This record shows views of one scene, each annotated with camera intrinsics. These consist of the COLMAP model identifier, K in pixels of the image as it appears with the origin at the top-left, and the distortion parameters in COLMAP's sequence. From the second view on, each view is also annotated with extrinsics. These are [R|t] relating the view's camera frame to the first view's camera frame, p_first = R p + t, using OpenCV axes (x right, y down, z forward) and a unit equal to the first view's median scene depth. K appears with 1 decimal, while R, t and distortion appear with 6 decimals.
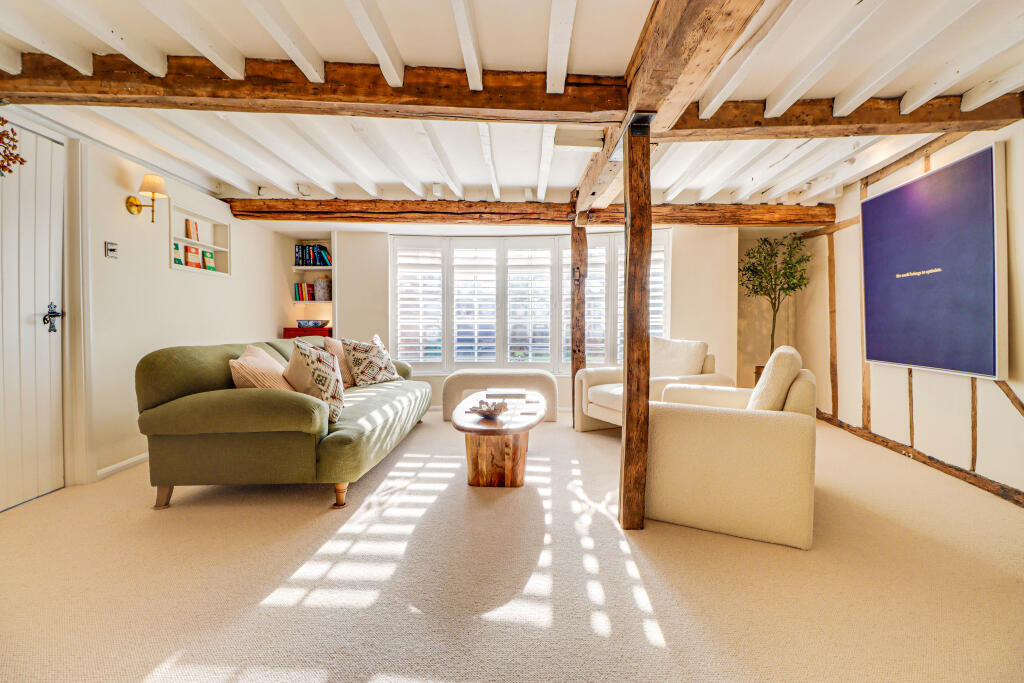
lens RADIAL K [[474.5, 0, 516.7], [0, 474.5, 321.7], [0, 0, 1]] dist [0.001436, -0.015394]
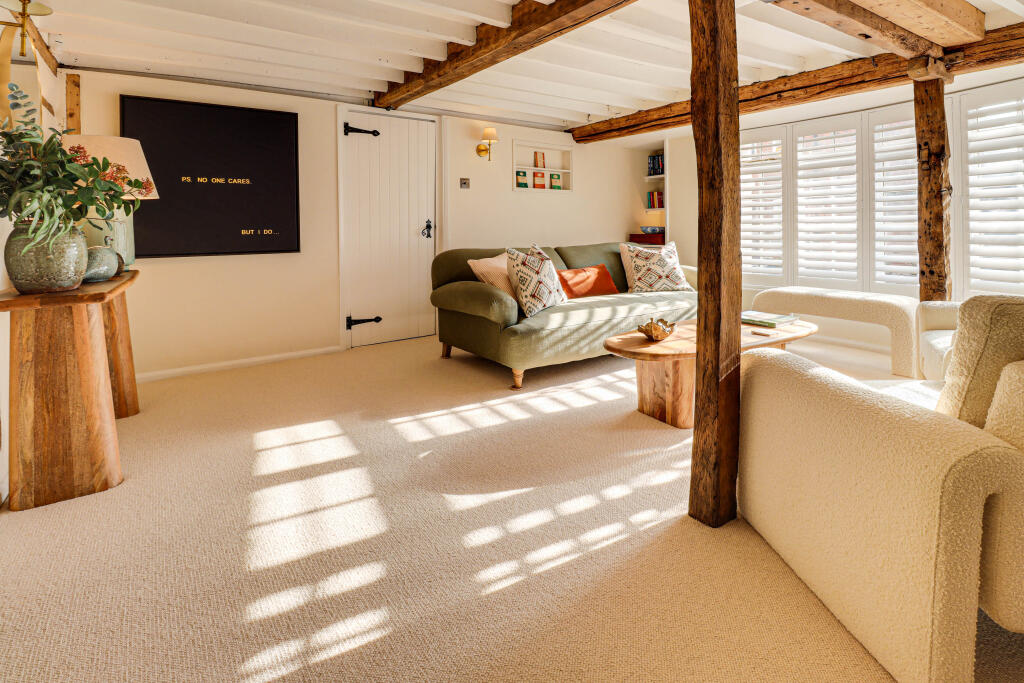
lens RADIAL K [[483.8, 0, 513.5], [0, 483.8, 218.5], [0, 0, 1]] dist [-0.000501, -0.000176]
pose [[0.571015, -0.022822, -0.820622, 0.362898], [0.011873, 0.999739, -0.019542, -0.005829], [0.820854, 0.001416, 0.571136, 0.179195]]
